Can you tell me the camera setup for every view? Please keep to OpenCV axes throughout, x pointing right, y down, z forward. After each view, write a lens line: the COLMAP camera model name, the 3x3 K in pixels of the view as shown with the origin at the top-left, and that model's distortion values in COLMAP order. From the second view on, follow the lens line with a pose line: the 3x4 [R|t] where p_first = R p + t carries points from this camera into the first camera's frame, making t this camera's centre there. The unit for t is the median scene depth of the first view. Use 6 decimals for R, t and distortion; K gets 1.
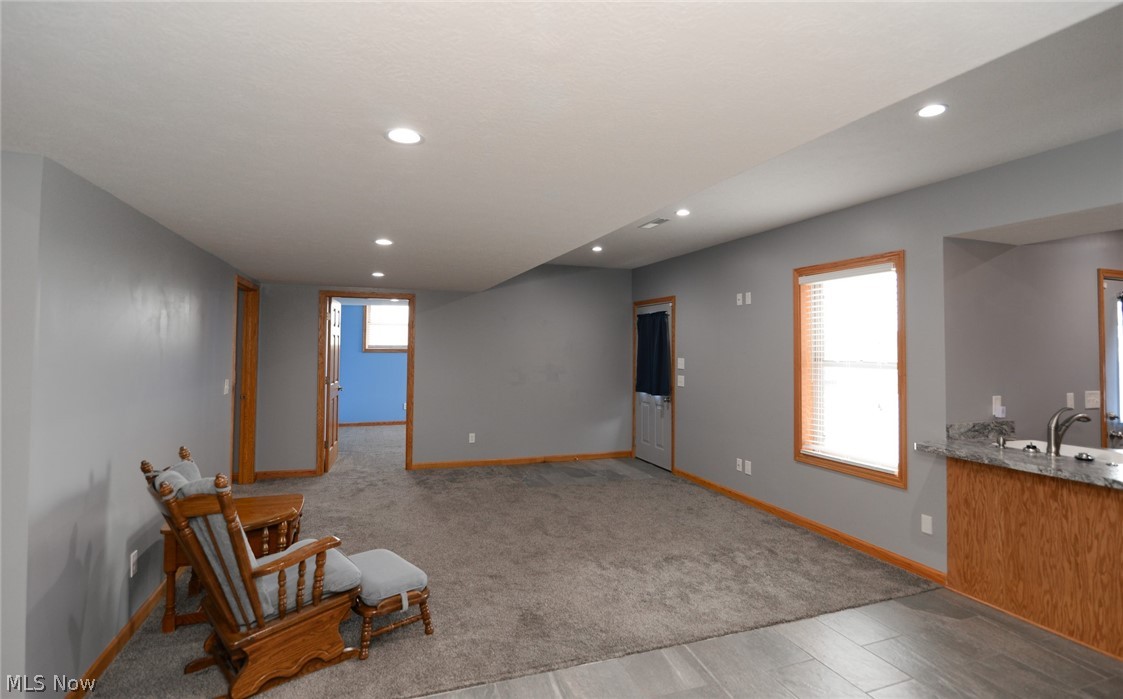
lens RADIAL K [[547.7, 0, 561.1], [0, 547.7, 329.8], [0, 0, 1]] dist [-0.014488, -0.000289]
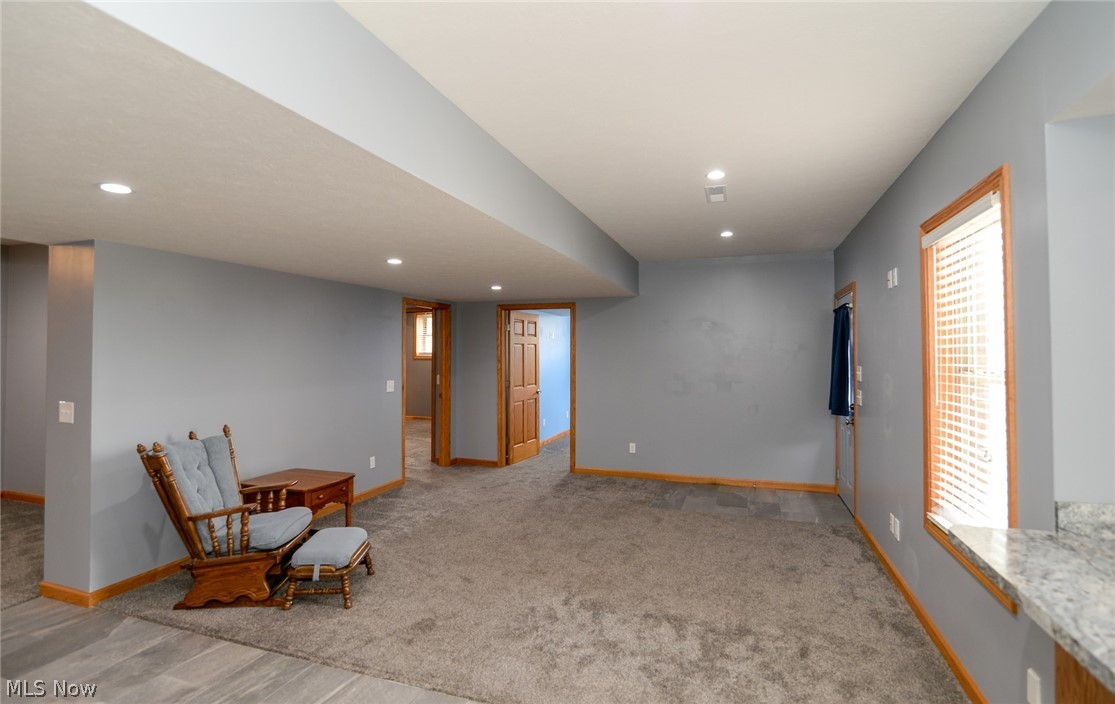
lens RADIAL K [[547.8, 0, 558.2], [0, 547.8, 339.8], [0, 0, 1]] dist [-0.016332, 0.001011]
pose [[0.775640, -0.026081, -0.630636, 0.612133], [0.028725, 0.999569, -0.006009, 0.017316], [0.630521, -0.013455, 0.776055, 0.306499]]
